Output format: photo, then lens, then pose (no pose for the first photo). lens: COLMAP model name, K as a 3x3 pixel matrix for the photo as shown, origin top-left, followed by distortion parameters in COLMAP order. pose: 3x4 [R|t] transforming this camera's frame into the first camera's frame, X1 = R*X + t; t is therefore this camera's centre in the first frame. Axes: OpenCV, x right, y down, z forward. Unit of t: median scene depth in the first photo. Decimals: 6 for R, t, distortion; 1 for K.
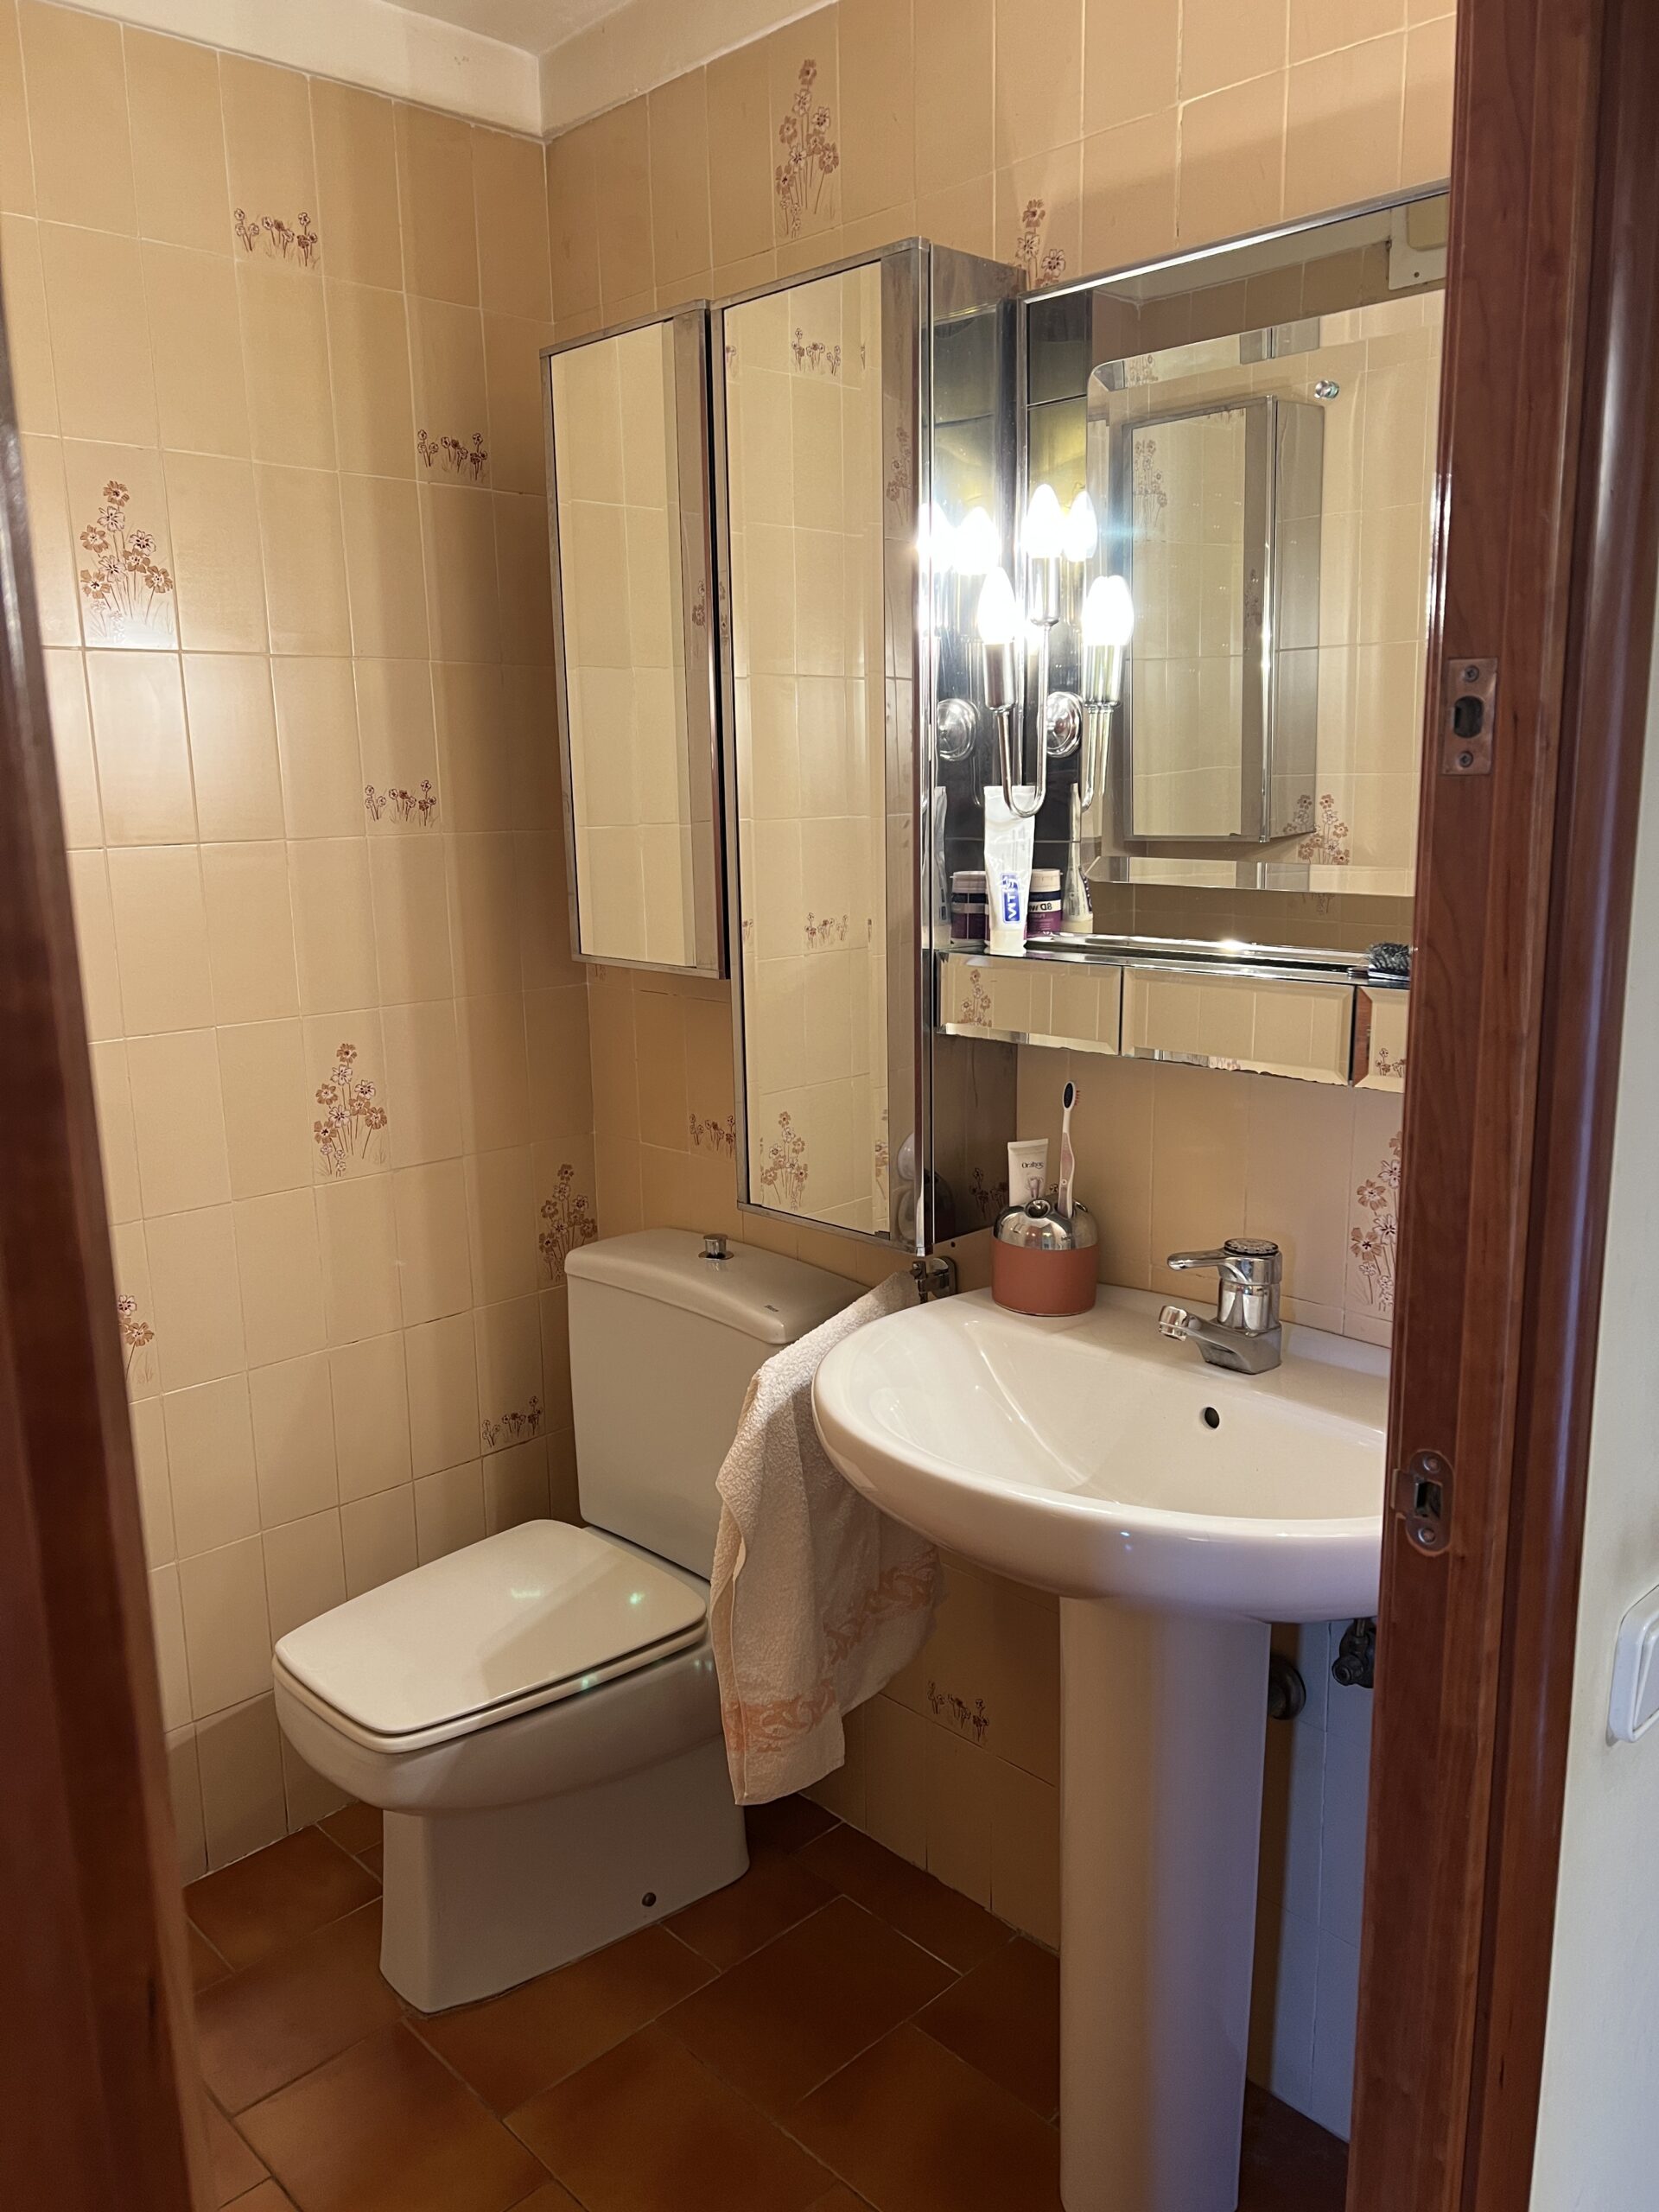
lens RADIAL K [[1668.1, 0, 819.4], [0, 1668.1, 1121.9], [0, 0, 1]] dist [0.057257, -0.081855]
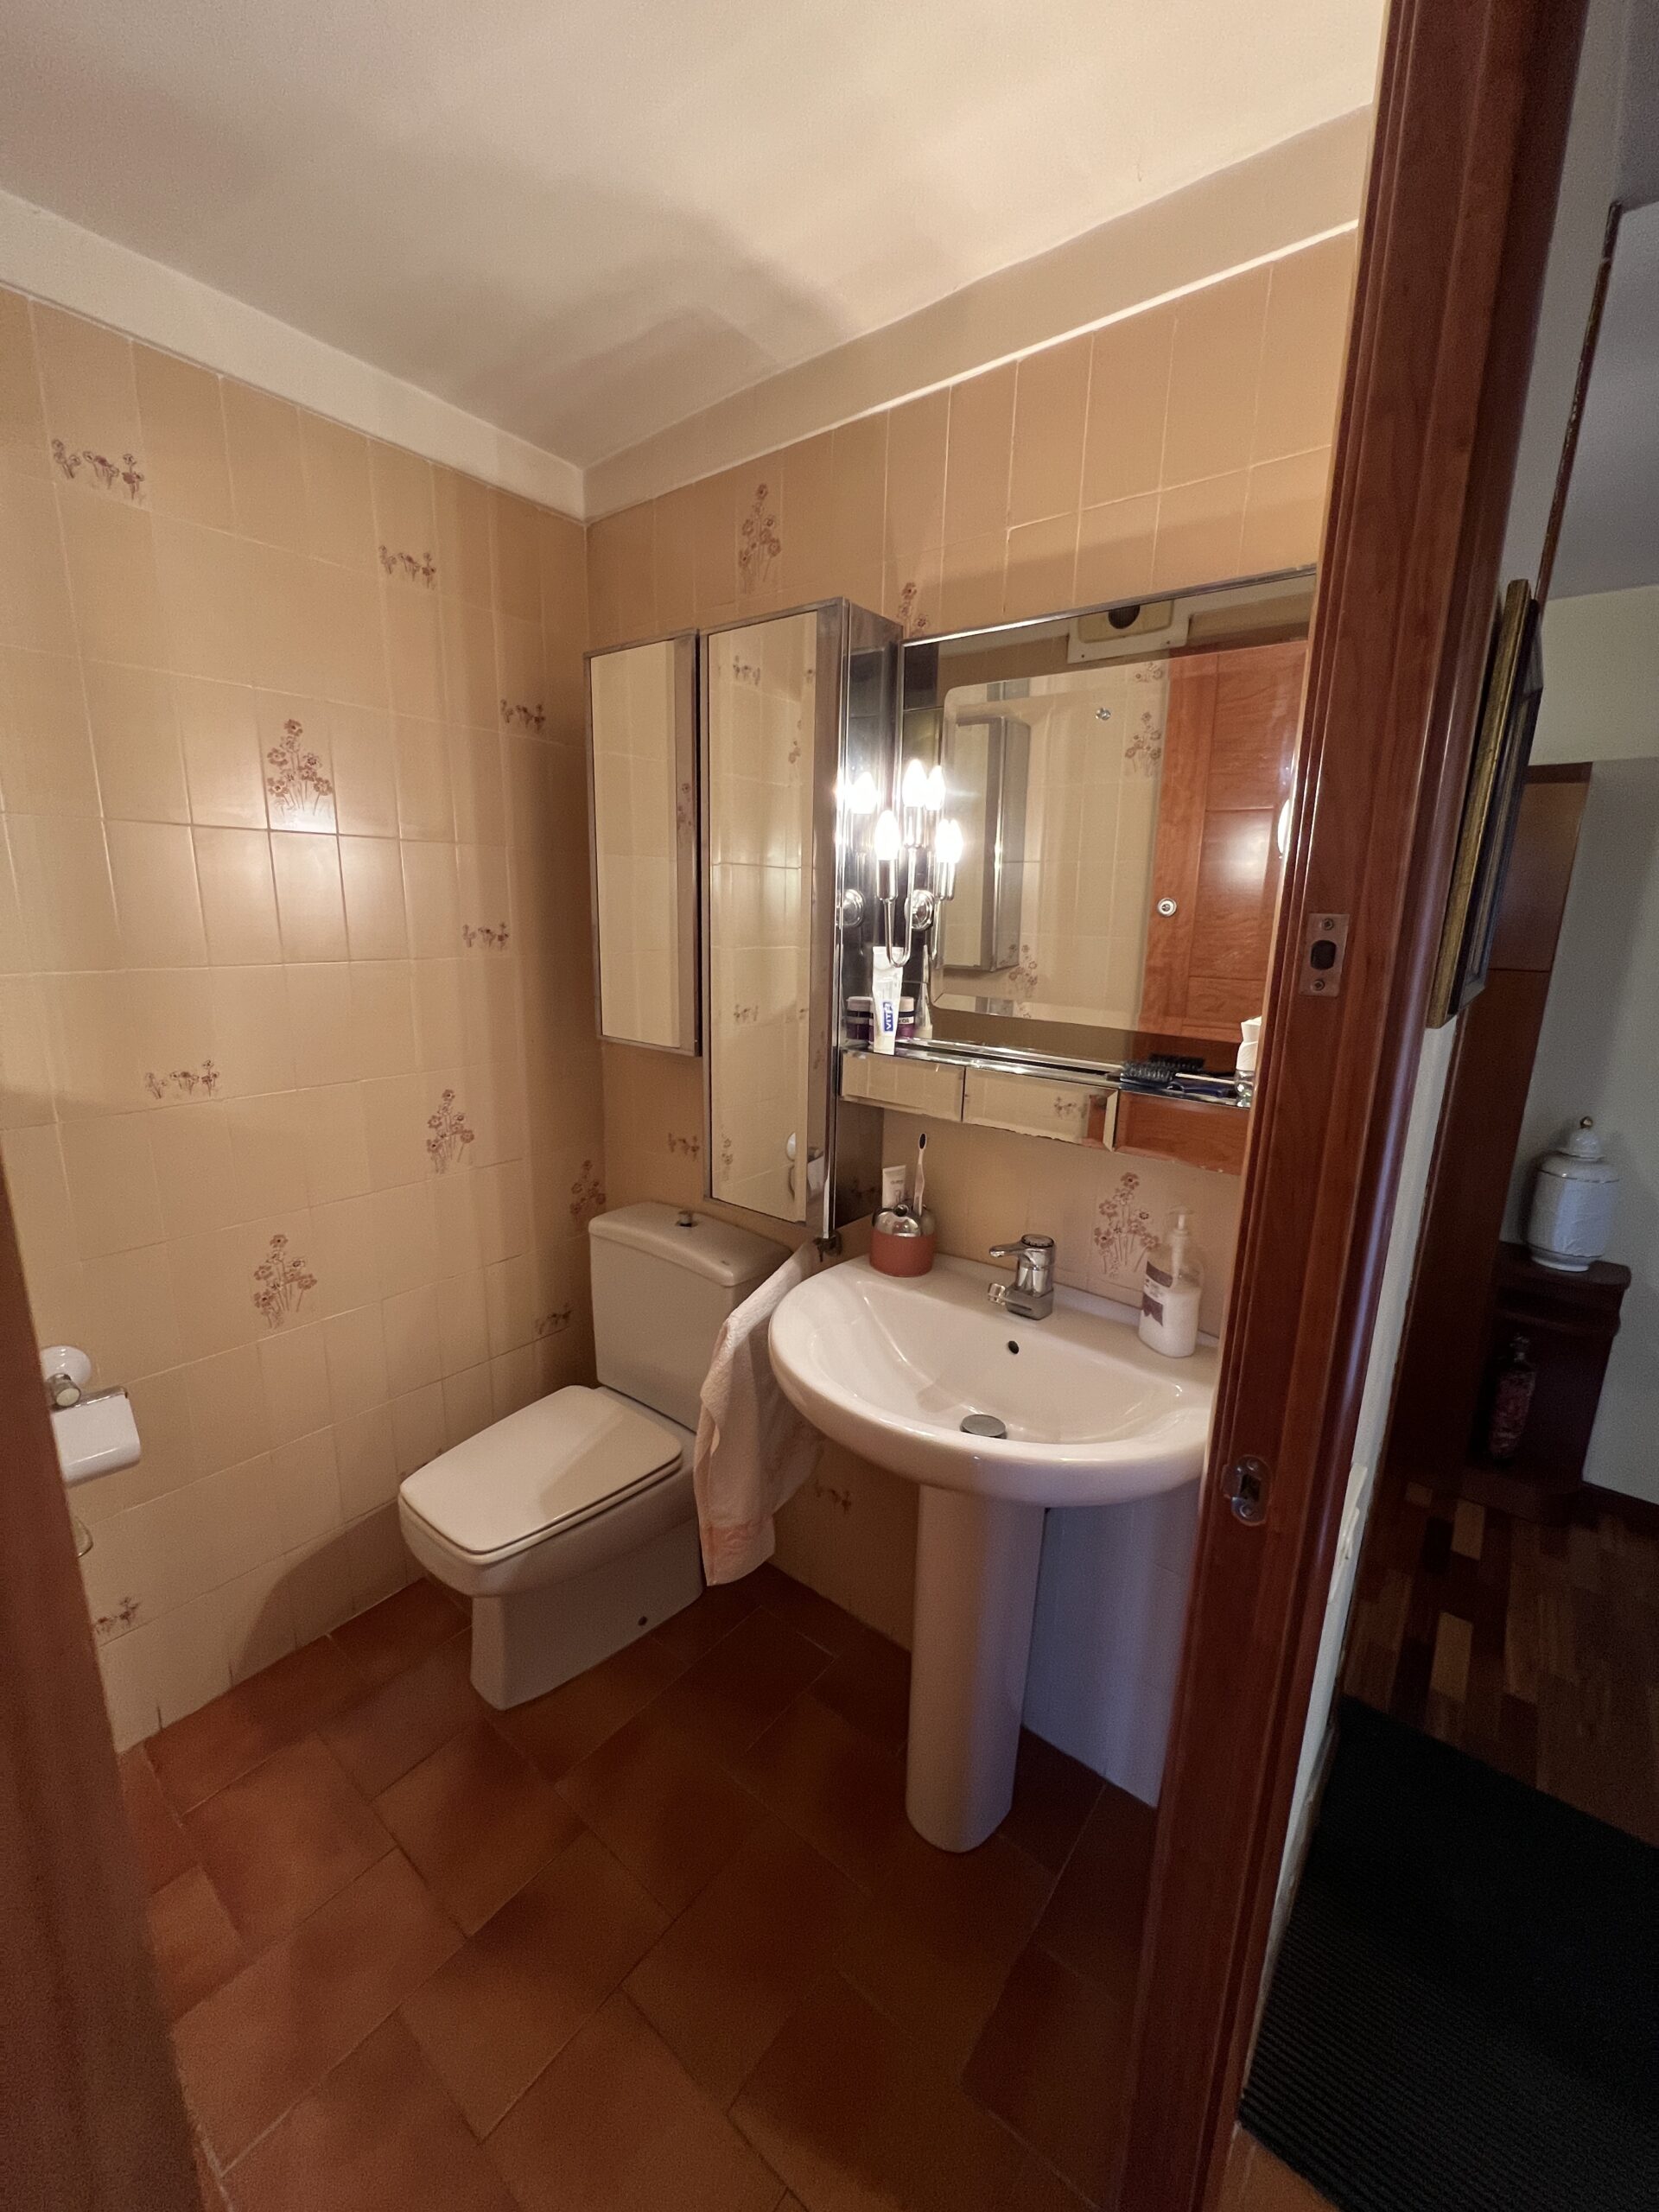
lens RADIAL K [[888.8, 0, 831.1], [0, 888.8, 1105.0], [0, 0, 1]] dist [-0.009564, 0.001290]
pose [[0.989918, 0.011126, 0.141205, -0.054013], [-0.013224, 0.999816, 0.013931, -0.056699], [-0.141024, -0.015658, 0.989882, 0.155160]]
